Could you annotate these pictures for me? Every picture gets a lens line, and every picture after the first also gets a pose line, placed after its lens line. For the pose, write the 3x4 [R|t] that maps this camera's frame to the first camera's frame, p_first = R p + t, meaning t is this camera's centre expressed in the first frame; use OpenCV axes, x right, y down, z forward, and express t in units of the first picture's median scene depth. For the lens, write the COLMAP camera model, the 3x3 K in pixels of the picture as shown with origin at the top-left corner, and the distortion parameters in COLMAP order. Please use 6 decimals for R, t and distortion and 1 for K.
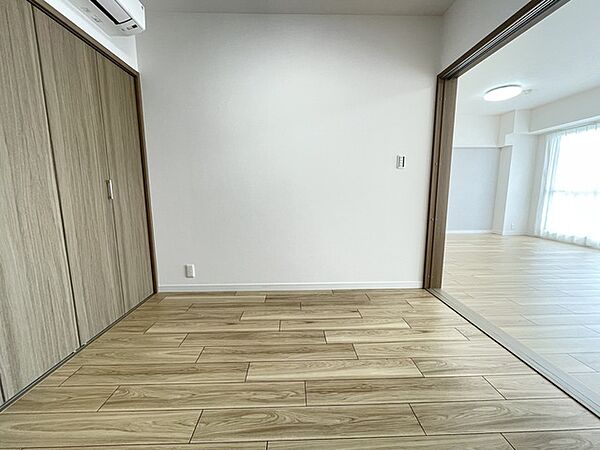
lens RADIAL K [[243.8, 0, 300.3], [0, 243.8, 224.2], [0, 0, 1]] dist [-0.000969, 0.000011]
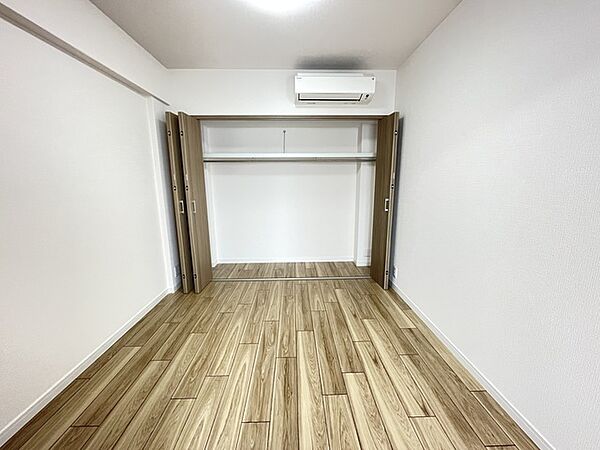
lens RADIAL K [[243.8, 0, 303.1], [0, 243.8, 222.1], [0, 0, 1]] dist [-0.000969, 0.000011]
pose [[0.008969, 0.183602, -0.982960, 0.958905], [-0.137248, 0.973922, 0.180662, -0.288585], [0.990496, 0.133289, 0.033934, 0.671354]]
